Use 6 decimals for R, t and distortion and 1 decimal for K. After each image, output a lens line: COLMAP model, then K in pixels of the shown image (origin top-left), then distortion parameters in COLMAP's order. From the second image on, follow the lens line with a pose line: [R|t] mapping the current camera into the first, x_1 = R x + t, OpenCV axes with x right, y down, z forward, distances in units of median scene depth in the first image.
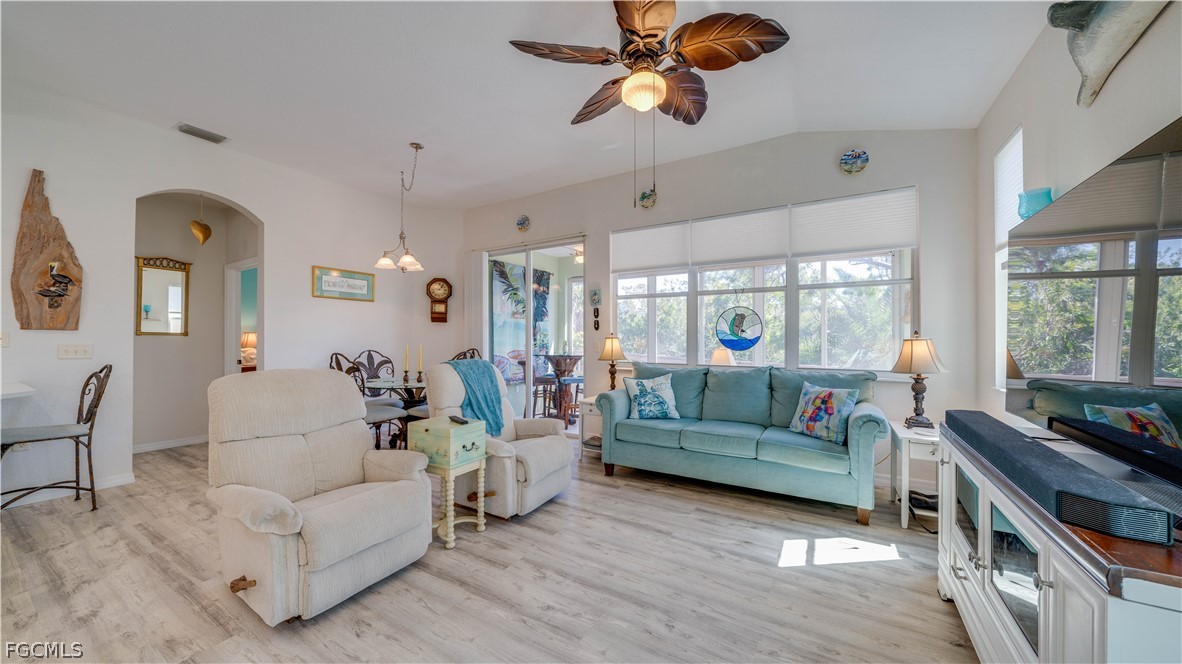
lens RADIAL K [[406.5, 0, 590.7], [0, 406.5, 336.4], [0, 0, 1]] dist [-0.002195, 0.000261]
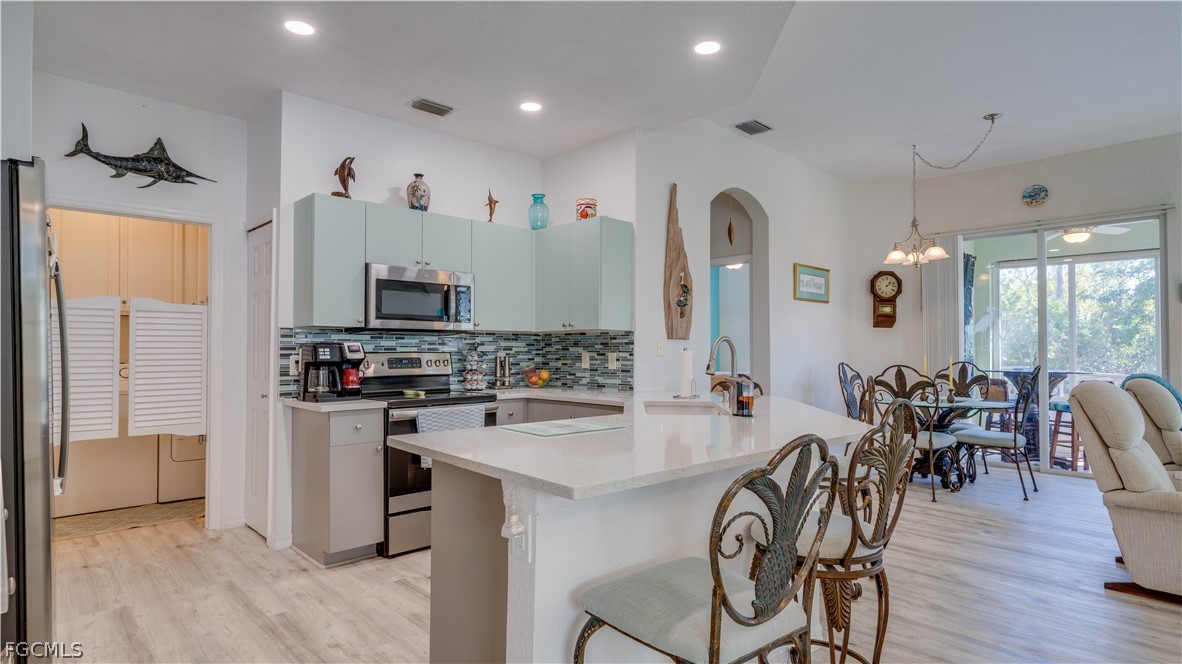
lens RADIAL K [[629.1, 0, 591.0], [0, 629.1, 332.0], [0, 0, 1]] dist [0.010966, -0.000429]
pose [[0.967411, -0.004933, -0.253162, -1.099642], [-0.000574, 0.999765, -0.021675, -0.000324], [0.253209, 0.021114, 0.967181, -0.551345]]
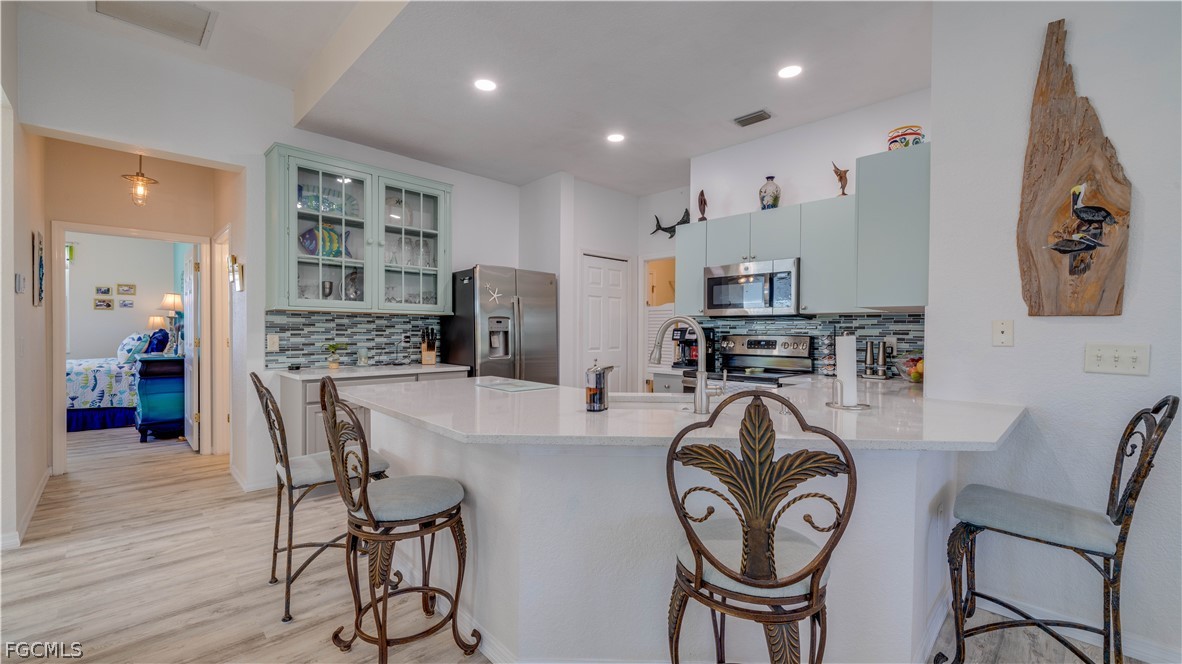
lens RADIAL K [[489.3, 0, 585.2], [0, 489.3, 337.0], [0, 0, 1]] dist [-0.002815, -0.000365]
pose [[-0.253244, 0.012715, -0.967319, -0.536642], [-0.000210, 0.999913, 0.013198, 0.002702], [0.967402, 0.003546, -0.253219, 0.524974]]
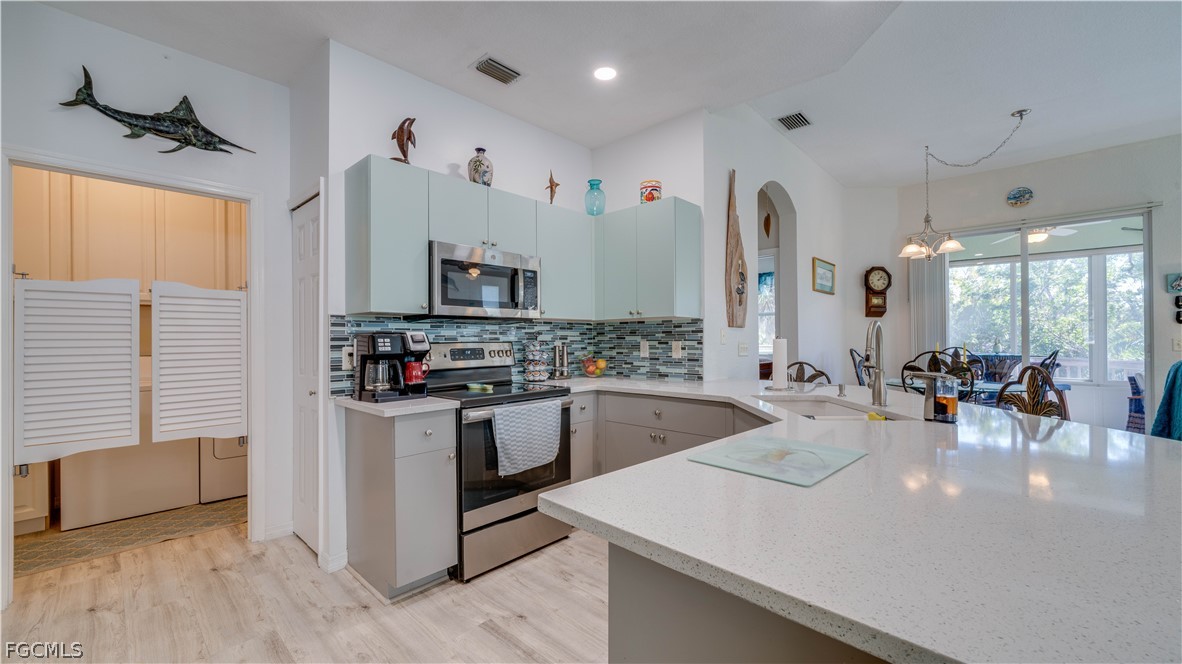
lens RADIAL K [[464.5, 0, 578.7], [0, 464.5, 331.7], [0, 0, 1]] dist [-0.000327, -0.000267]
pose [[0.977320, -0.007947, -0.211618, -1.416067], [0.006226, 0.999942, -0.008799, 0.002447], [0.211675, 0.007282, 0.977313, -0.198535]]
